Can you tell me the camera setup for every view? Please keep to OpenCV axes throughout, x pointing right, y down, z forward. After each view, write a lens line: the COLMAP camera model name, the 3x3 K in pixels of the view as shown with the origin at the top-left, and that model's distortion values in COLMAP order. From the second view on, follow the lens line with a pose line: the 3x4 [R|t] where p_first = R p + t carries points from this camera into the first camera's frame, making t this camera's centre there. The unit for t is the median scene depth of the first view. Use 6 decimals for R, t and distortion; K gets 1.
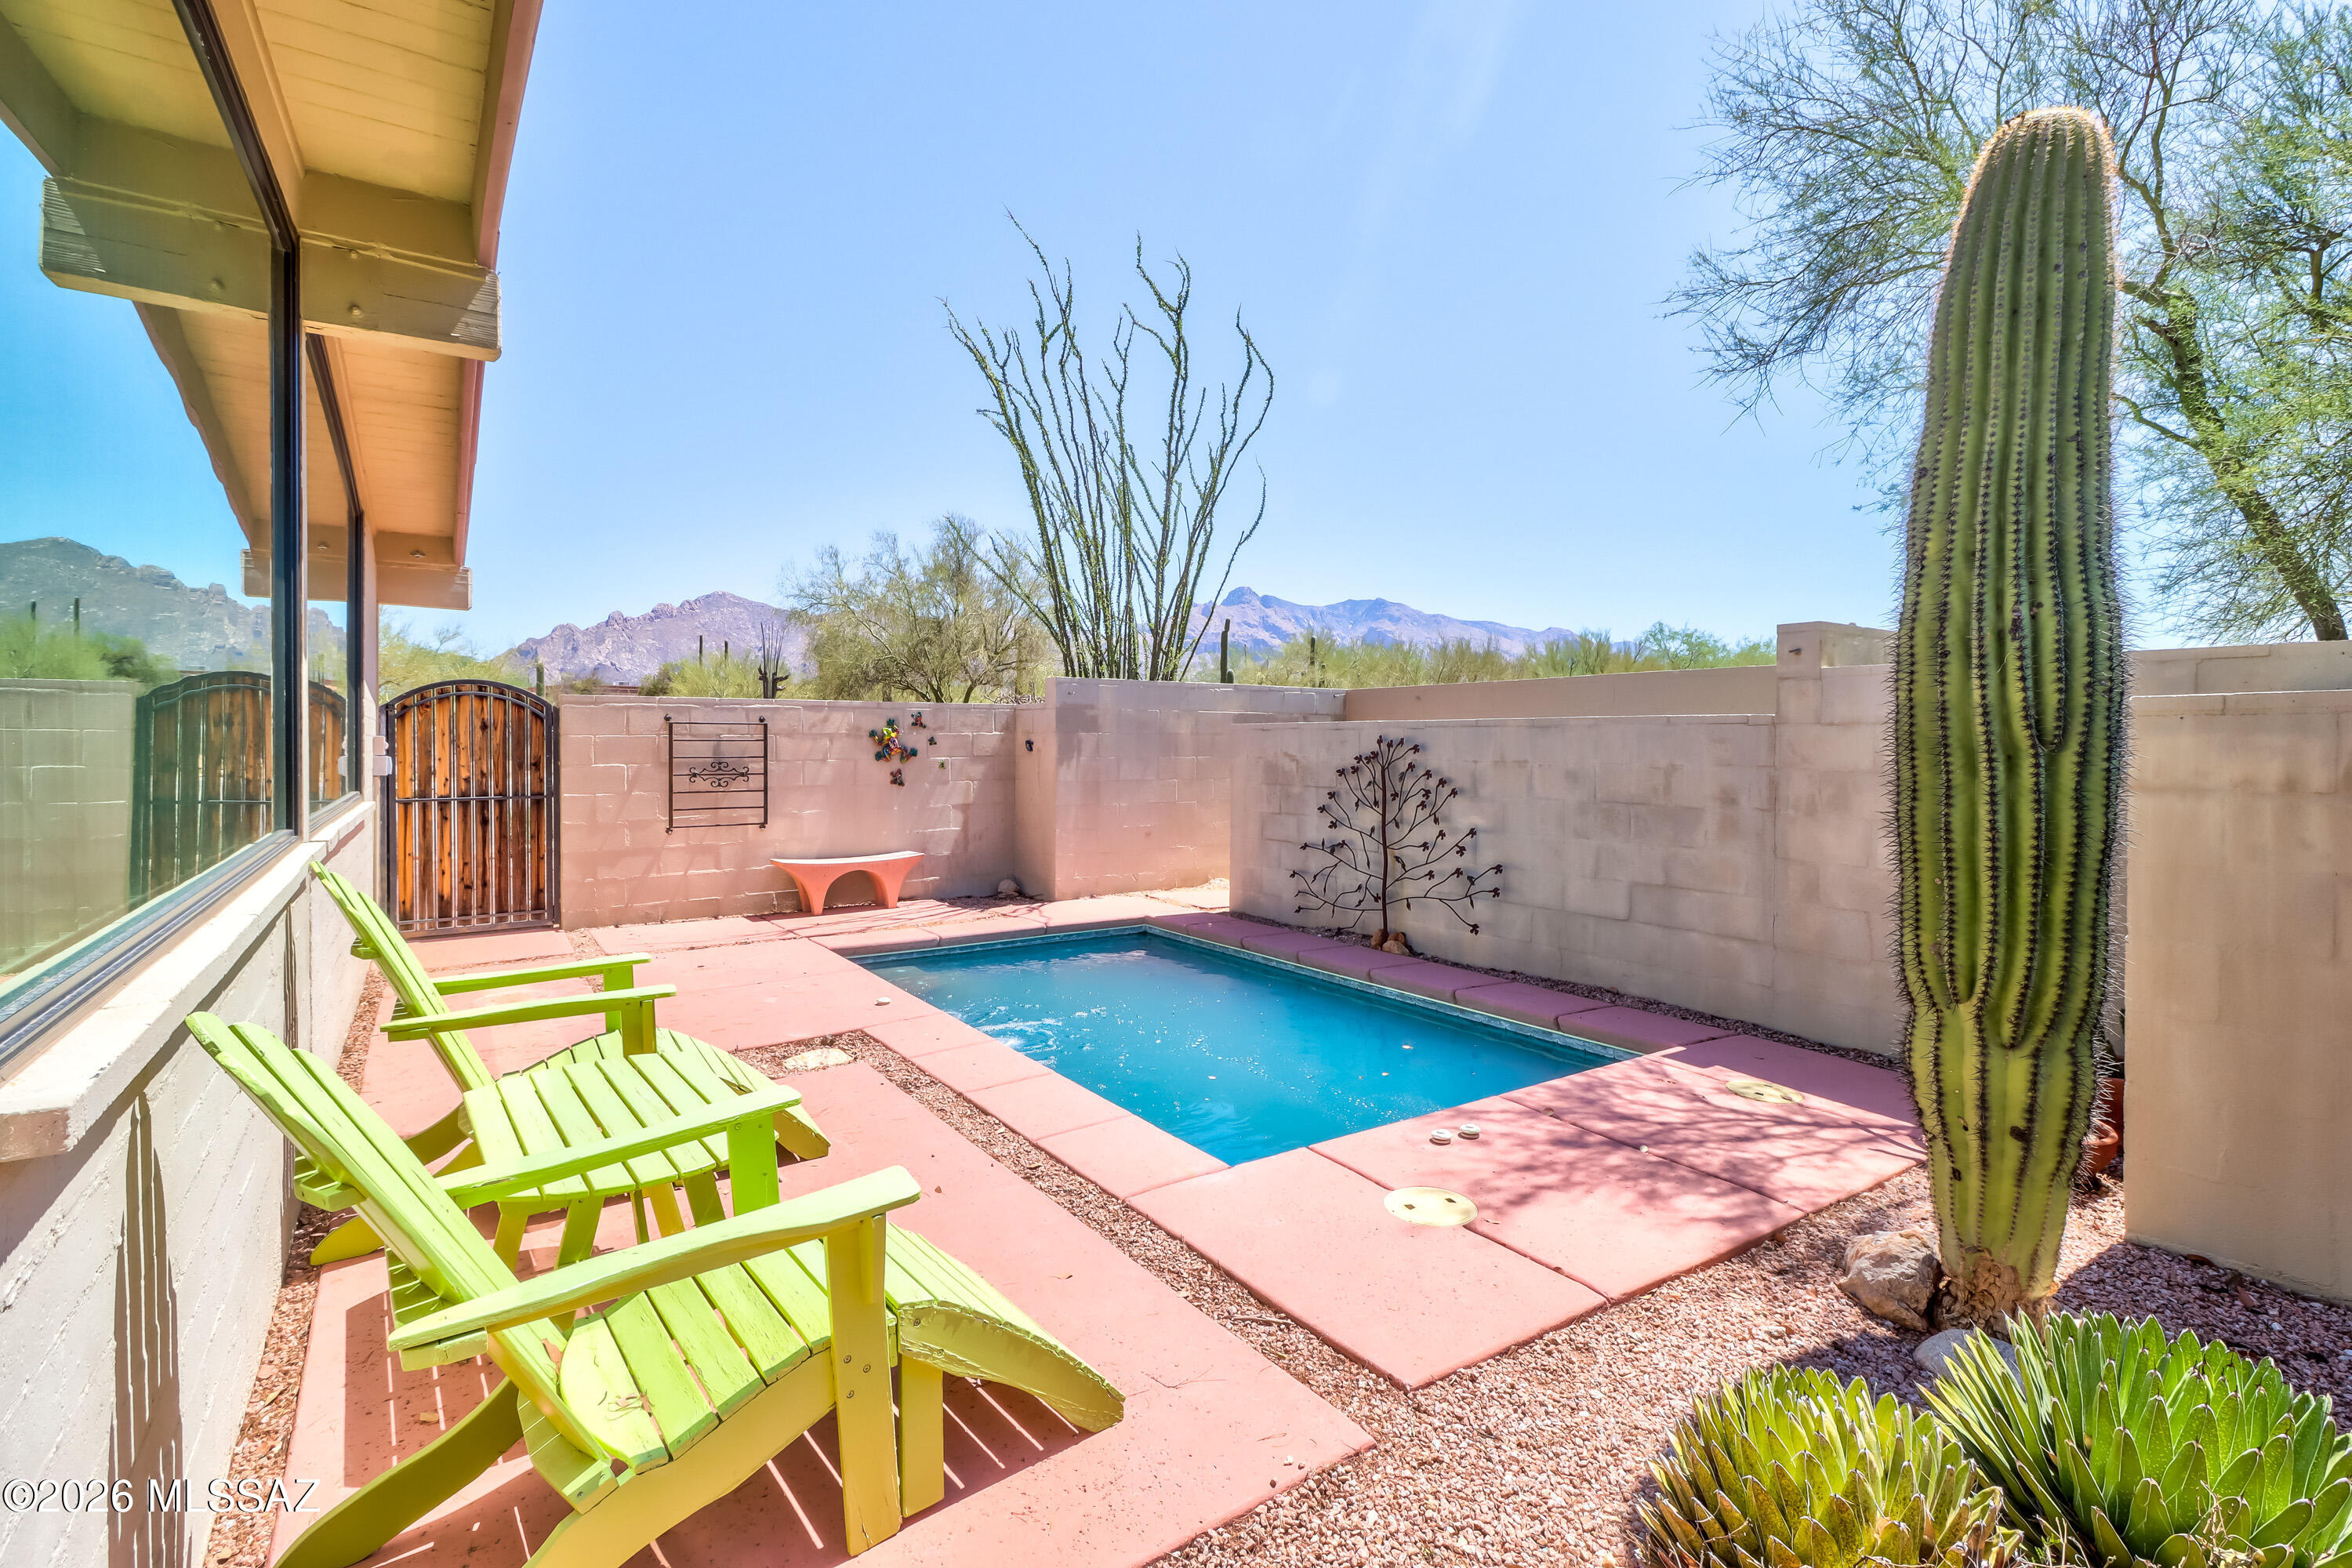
lens RADIAL K [[1090.4, 0, 1172.4], [0, 1090.4, 748.8], [0, 0, 1]] dist [-0.001307, -0.000118]
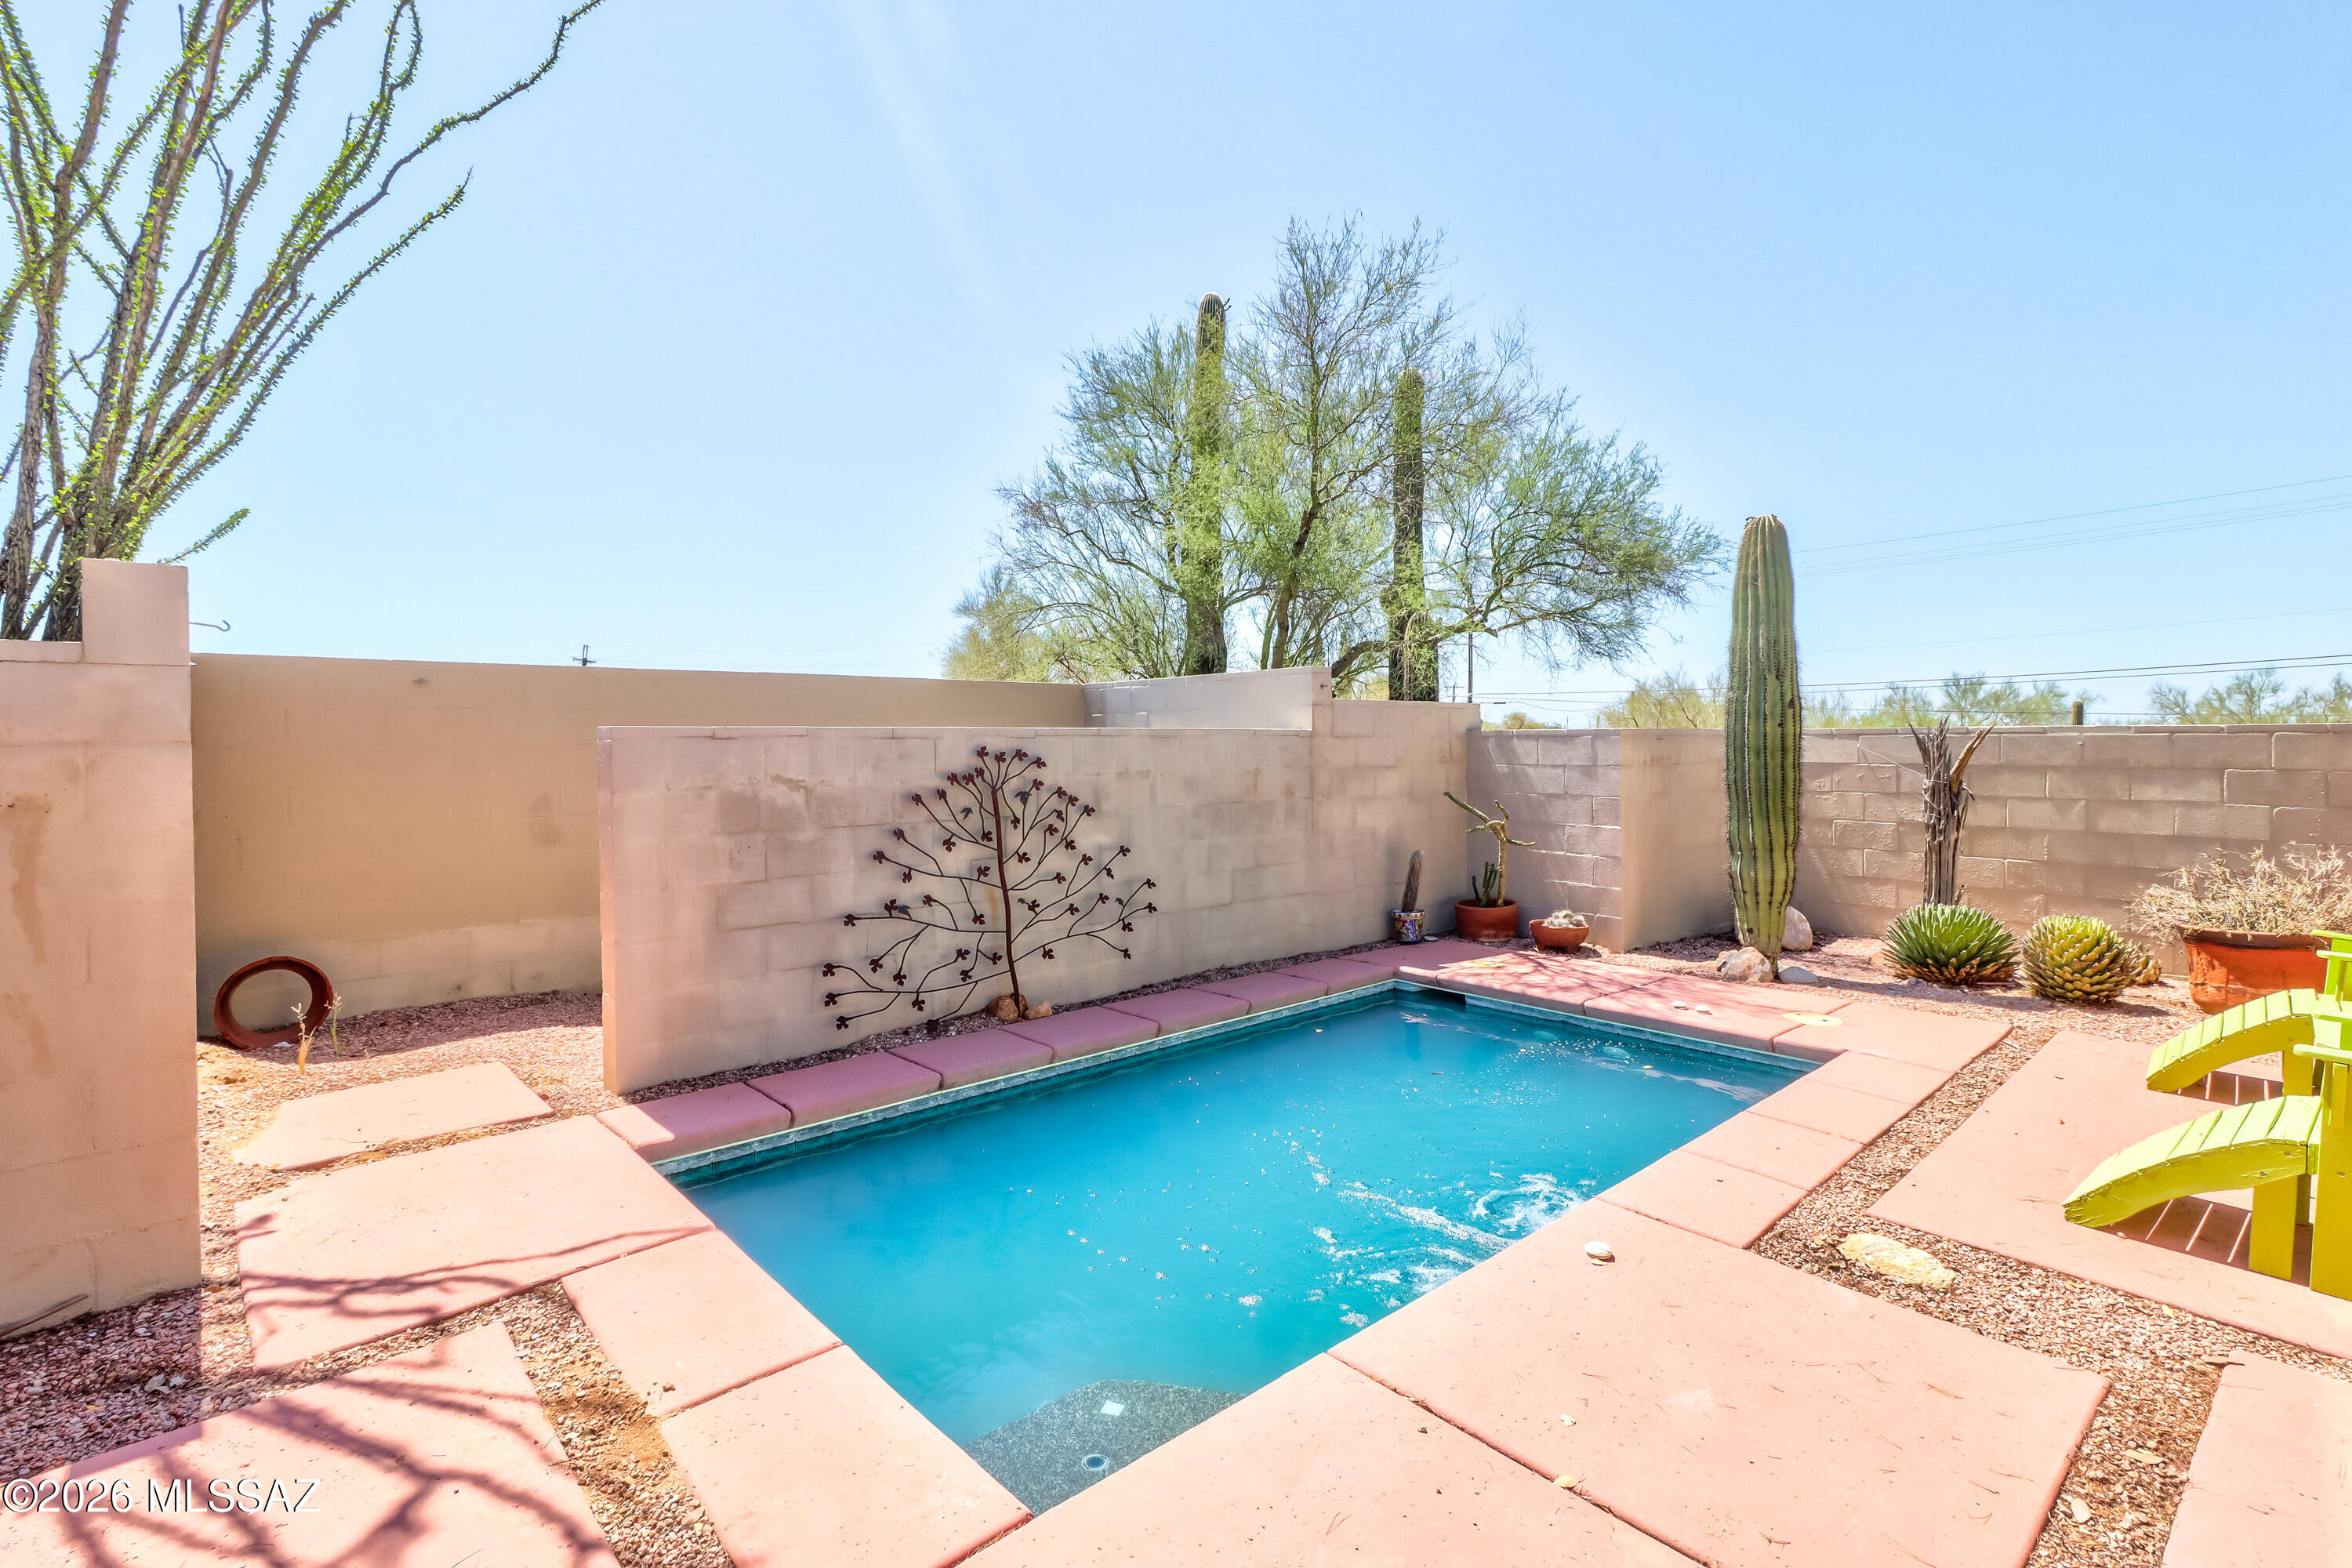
lens RADIAL K [[1090.4, 0, 1172.4], [0, 1090.4, 748.8], [0, 0, 1]] dist [-0.001307, -0.000118]
pose [[-0.133625, -0.006977, 0.991007, -0.619544], [0.014555, 0.999854, 0.009002, -0.016454], [-0.990925, 0.015627, -0.133504, 1.035360]]
